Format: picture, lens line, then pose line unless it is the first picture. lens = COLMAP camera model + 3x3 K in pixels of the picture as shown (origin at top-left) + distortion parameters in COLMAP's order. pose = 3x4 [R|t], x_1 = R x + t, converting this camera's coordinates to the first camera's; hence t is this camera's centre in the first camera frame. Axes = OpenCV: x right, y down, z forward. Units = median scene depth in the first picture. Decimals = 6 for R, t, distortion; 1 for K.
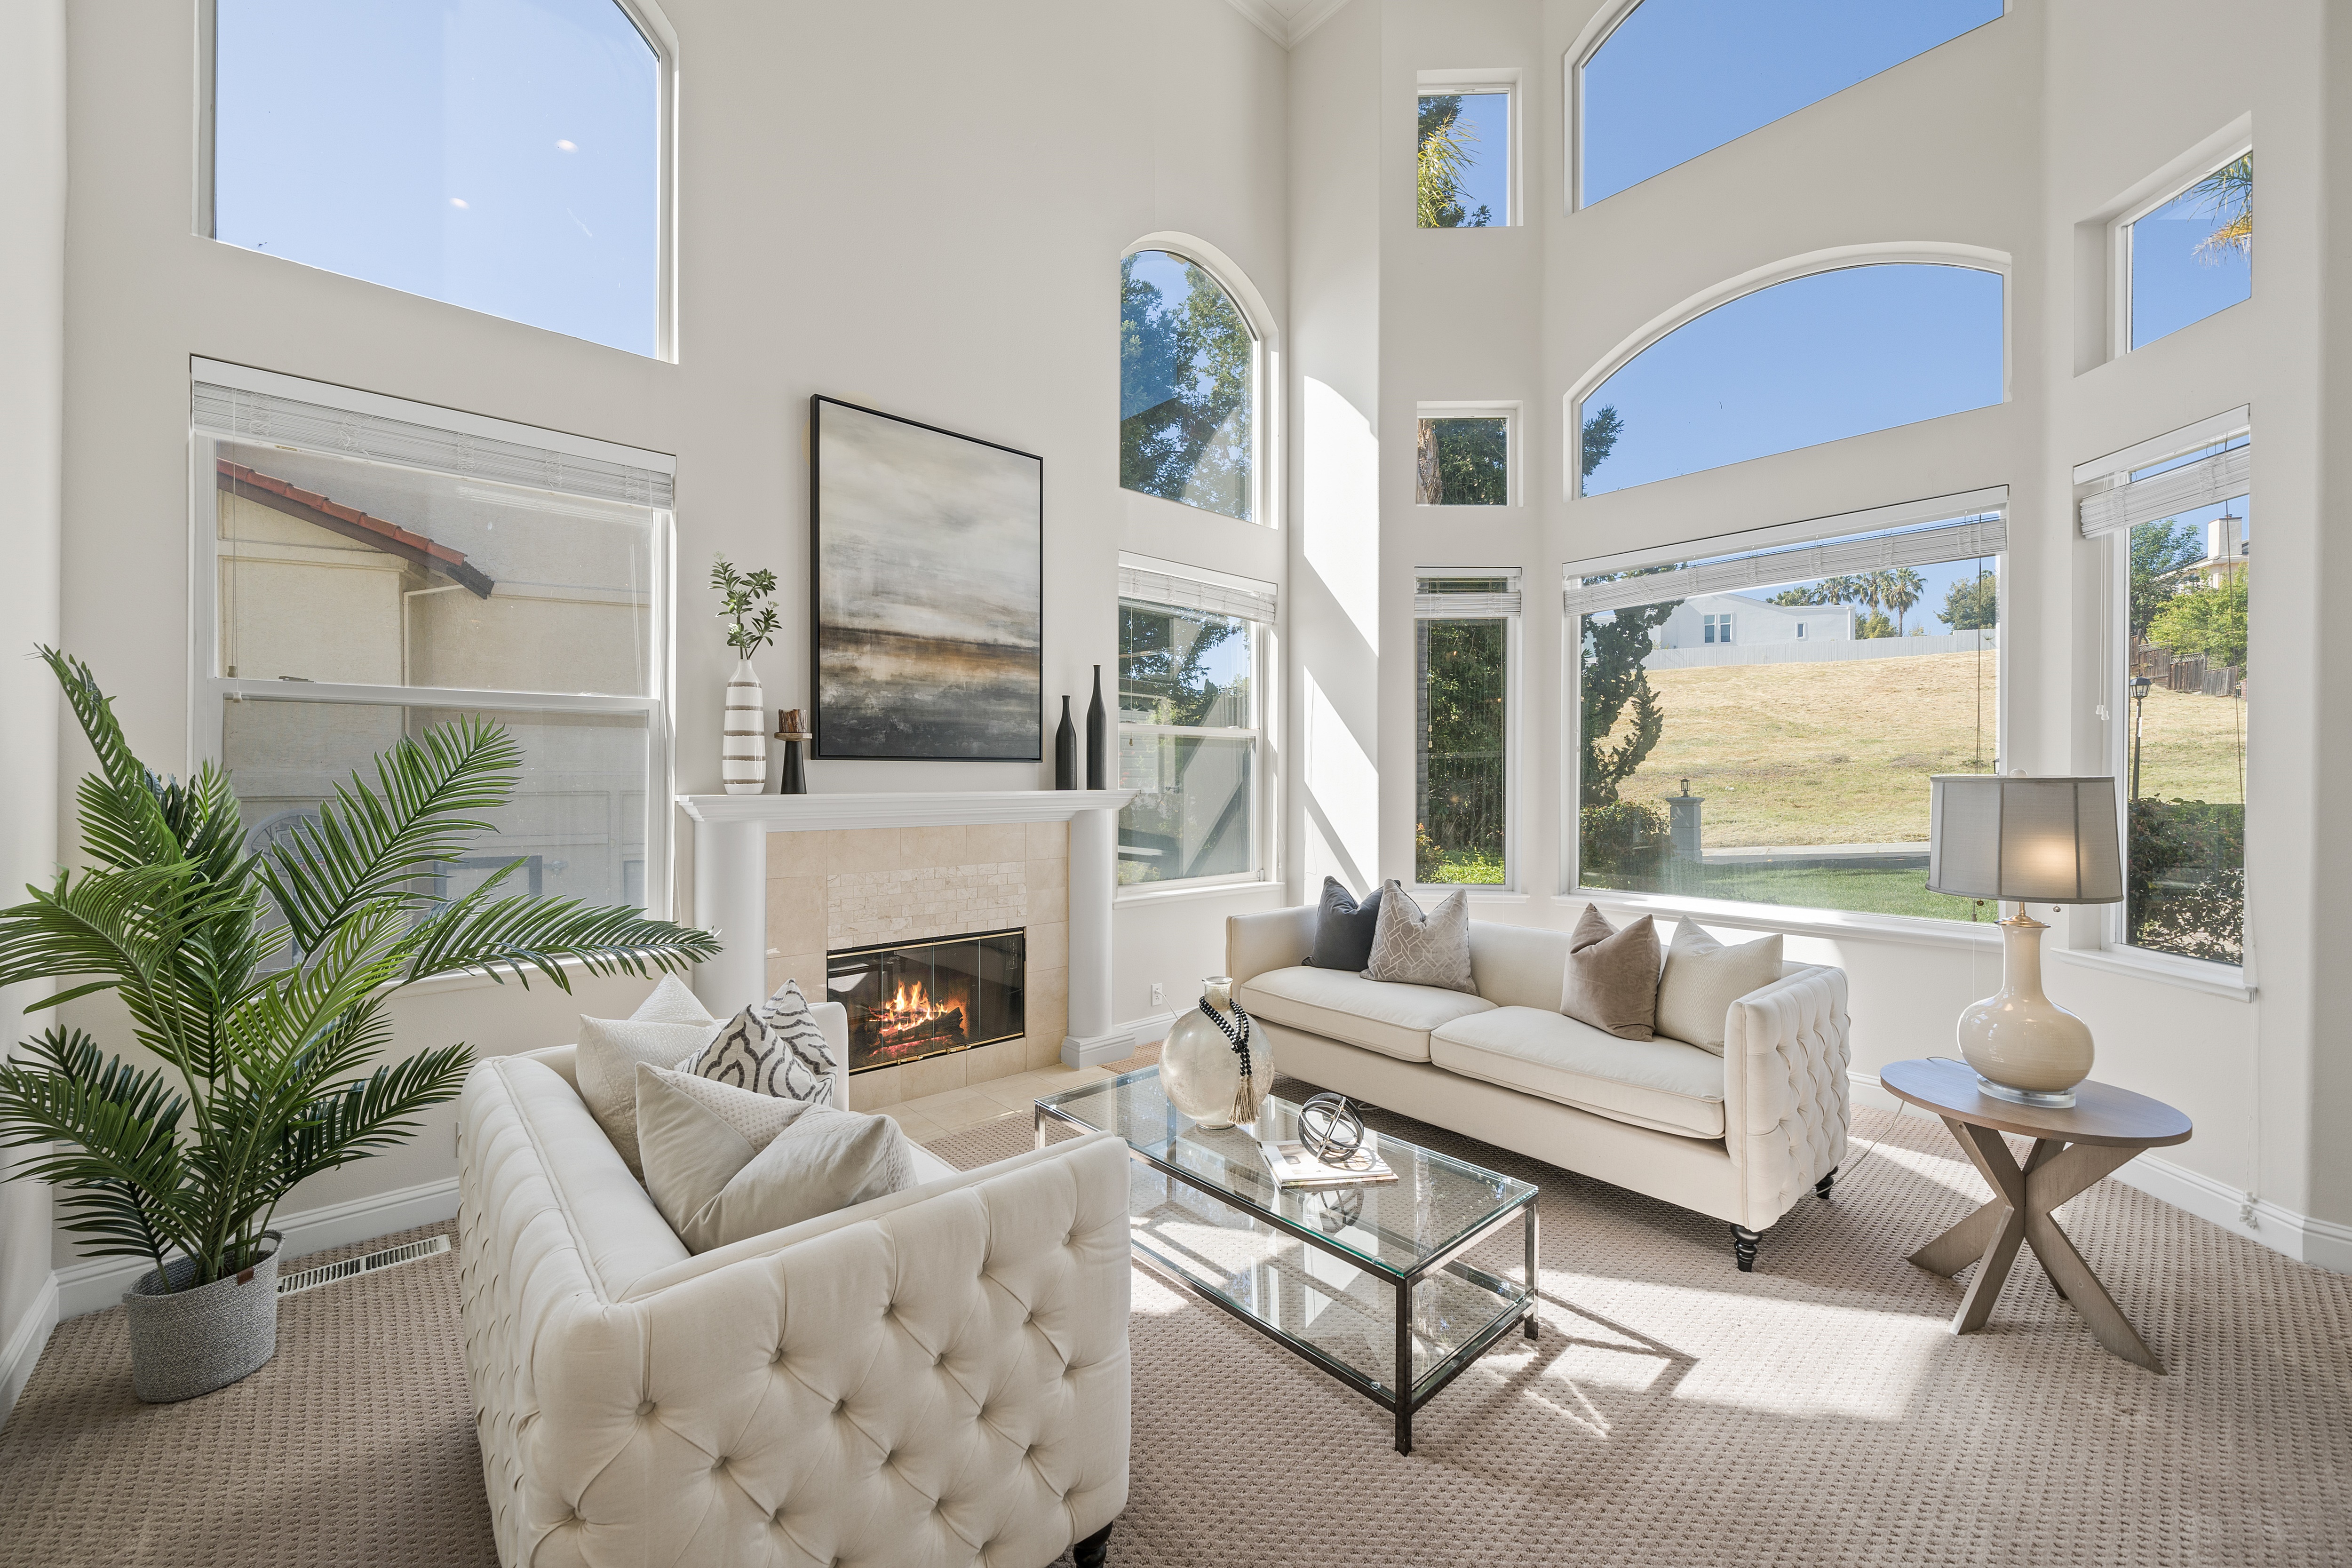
lens RADIAL K [[927.6, 0, 1168.8], [0, 927.6, 787.2], [0, 0, 1]] dist [-0.002507, -0.000078]
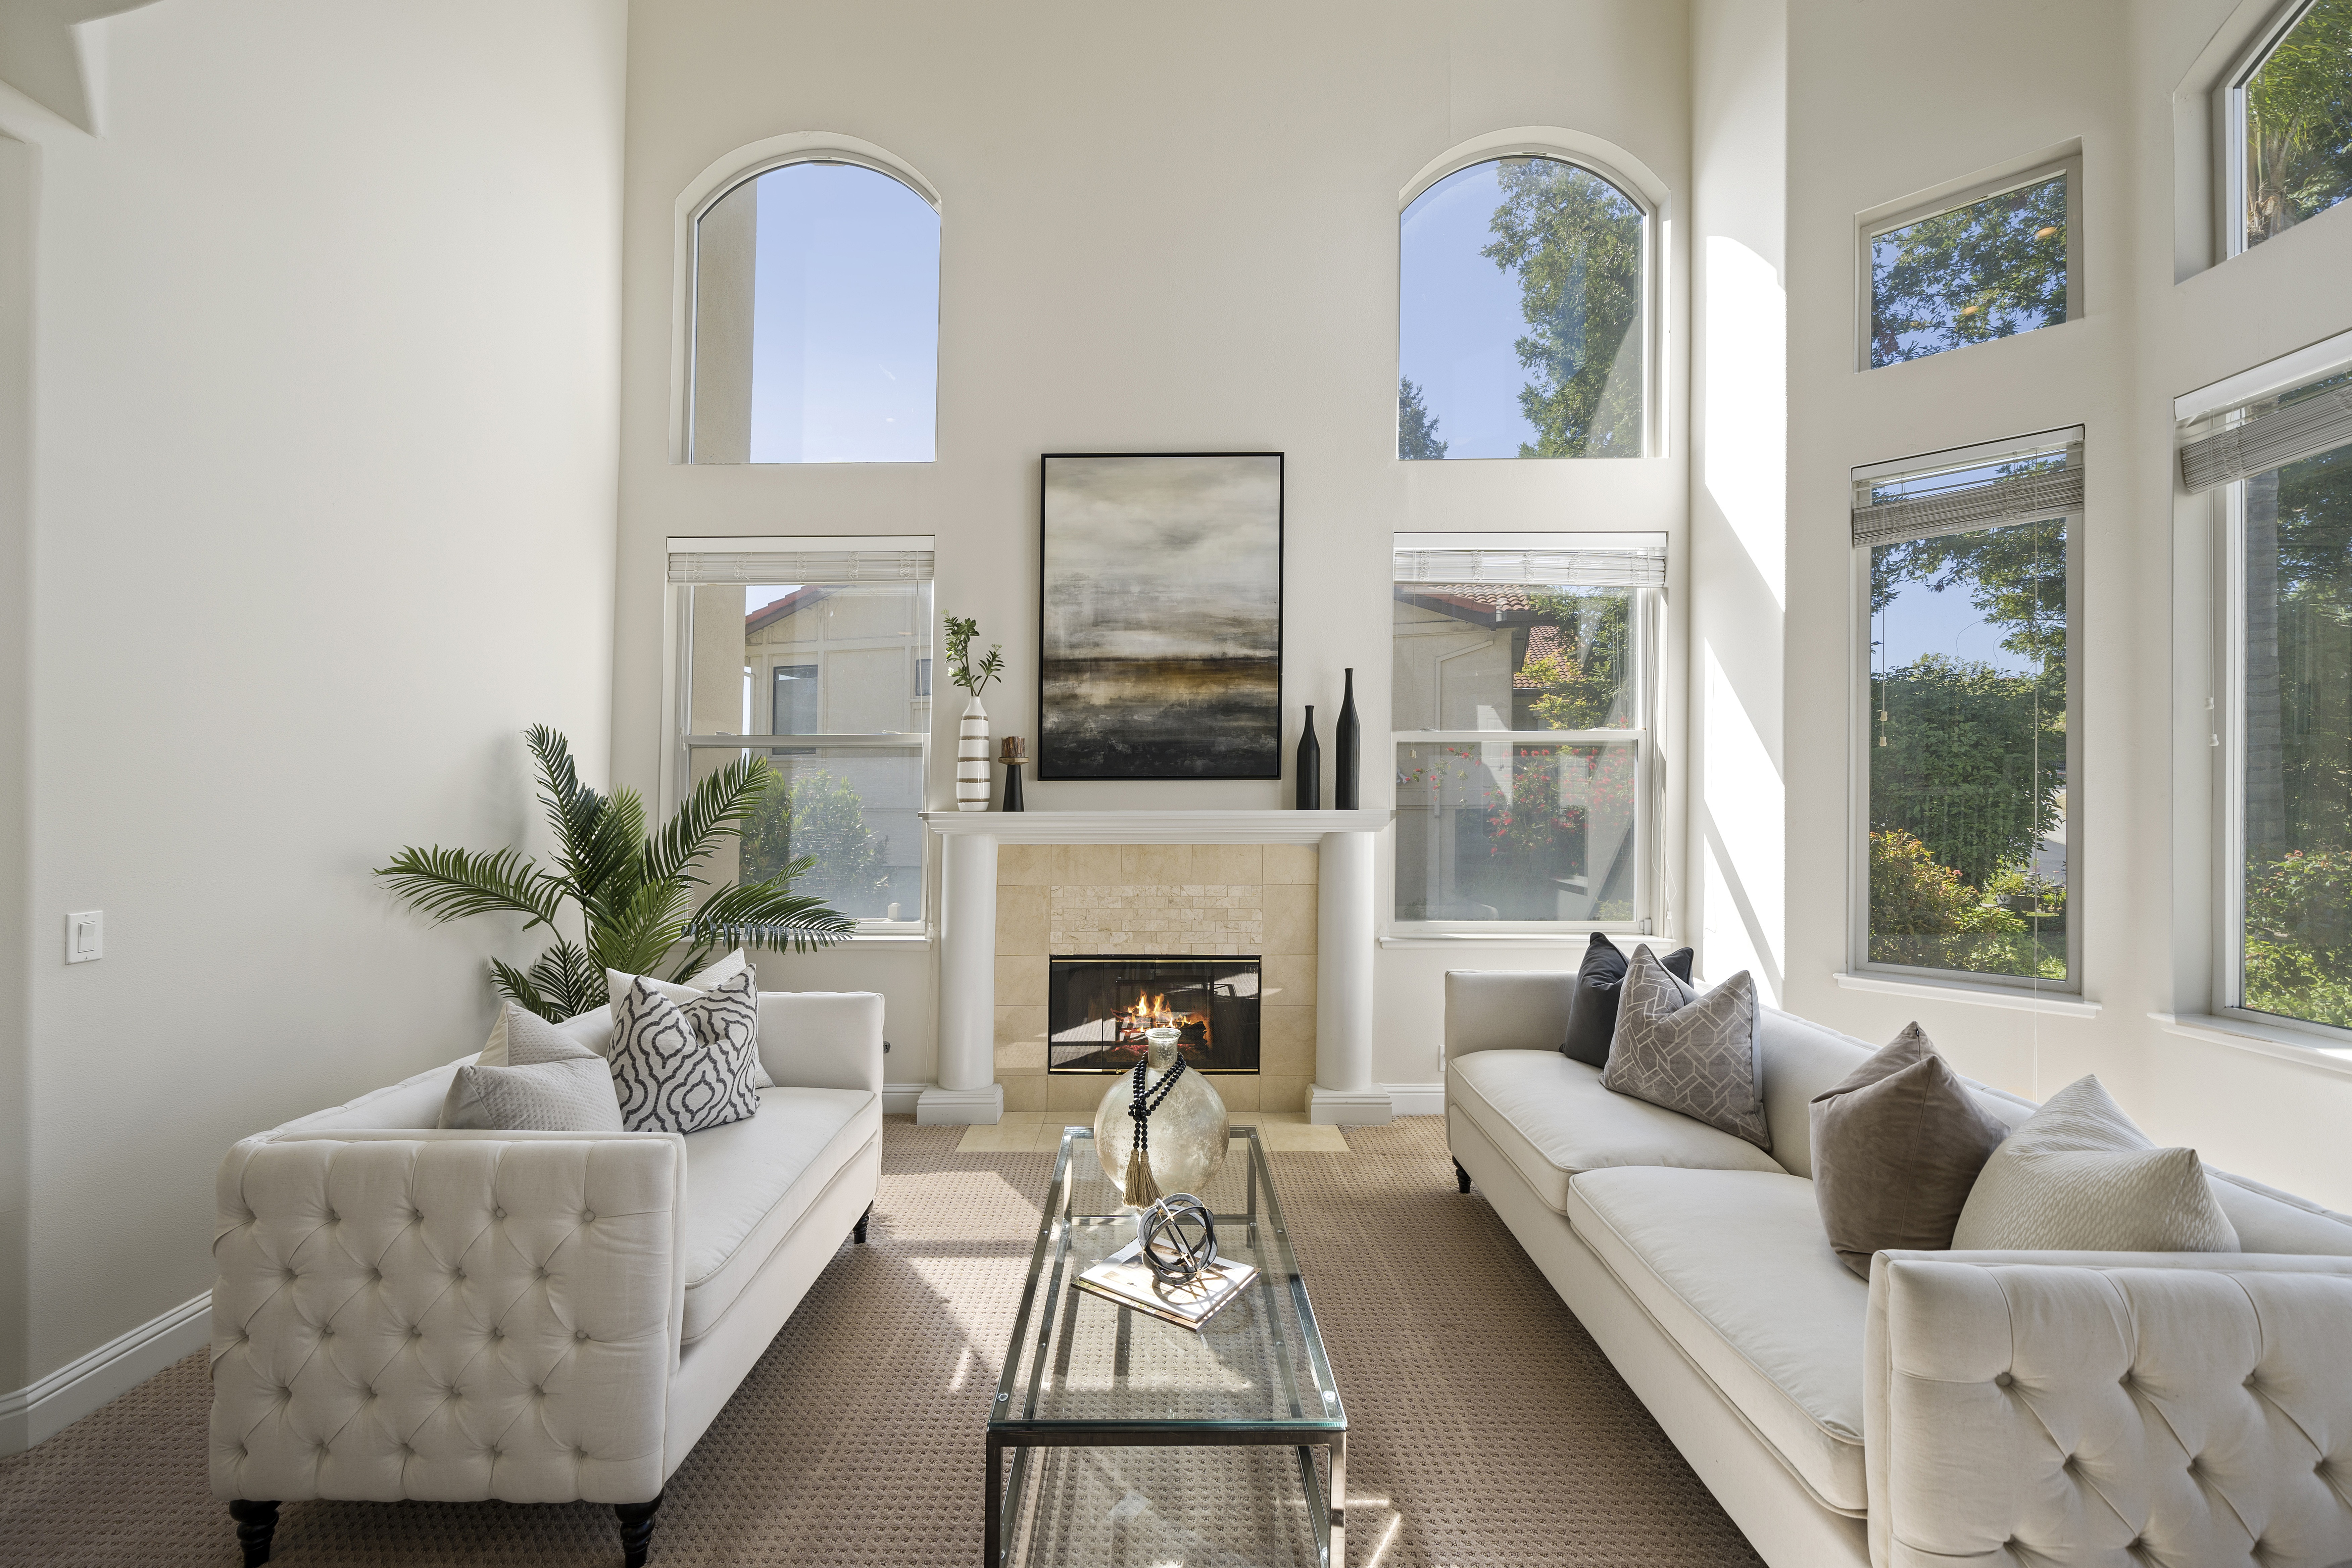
lens RADIAL K [[947.1, 0, 1135.7], [0, 947.1, 777.8], [0, 0, 1]] dist [0.001772, 0.000060]
pose [[0.730020, -0.014309, -0.683276, 0.442069], [-0.003805, 0.999680, -0.025001, -0.005081], [0.683415, 0.020851, 0.729732, 0.232366]]
